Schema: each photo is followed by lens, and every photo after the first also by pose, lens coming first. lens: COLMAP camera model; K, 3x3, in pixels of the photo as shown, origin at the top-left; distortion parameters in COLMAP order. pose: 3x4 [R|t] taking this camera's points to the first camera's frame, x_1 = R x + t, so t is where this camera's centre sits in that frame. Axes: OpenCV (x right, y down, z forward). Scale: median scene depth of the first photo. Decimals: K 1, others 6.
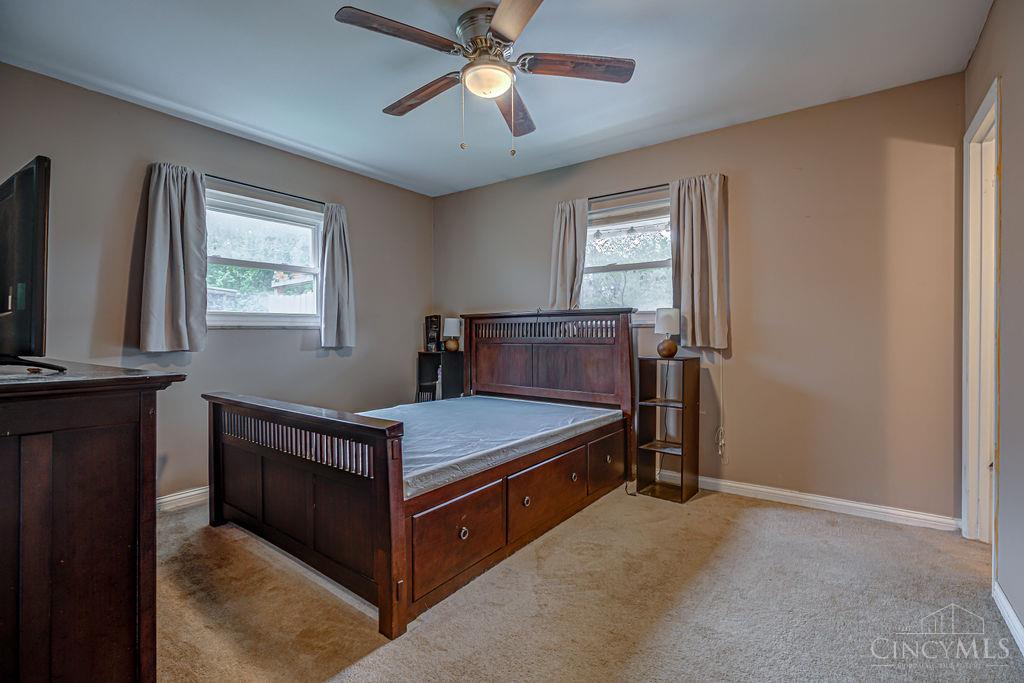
lens RADIAL K [[470.5, 0, 520.6], [0, 470.5, 339.2], [0, 0, 1]] dist [-0.001963, -0.000359]
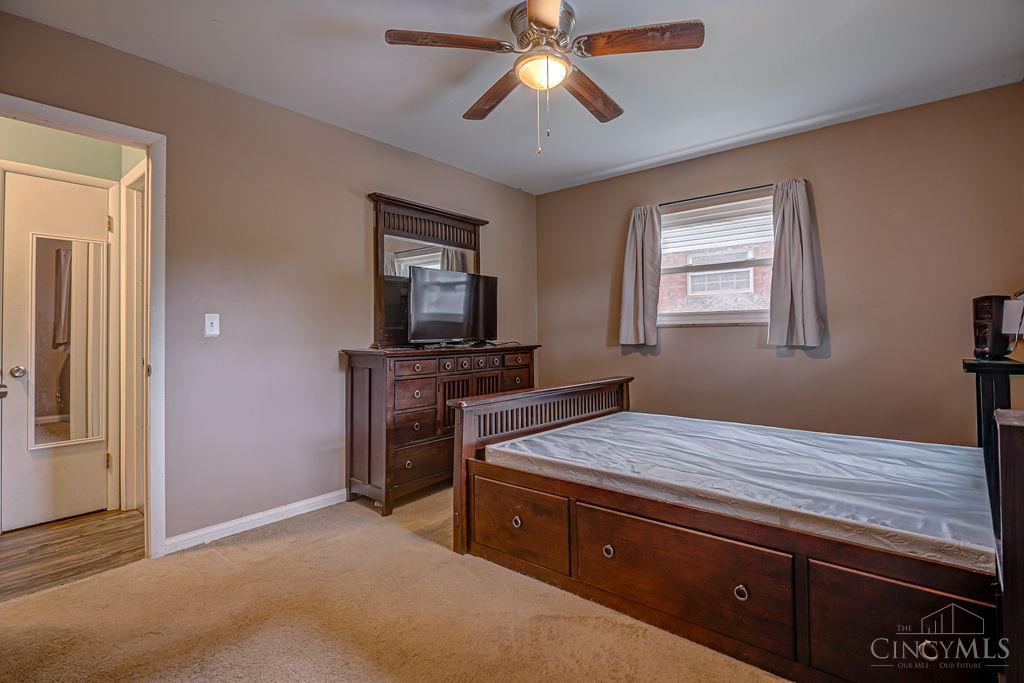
lens RADIAL K [[475.9, 0, 512.4], [0, 475.9, 322.6], [0, 0, 1]] dist [-0.002203, -0.000202]
pose [[-0.068761, -0.017420, -0.997481, 0.622340], [-0.004444, 0.999843, -0.017155, -0.011025], [0.997623, 0.003253, -0.068828, 0.690379]]
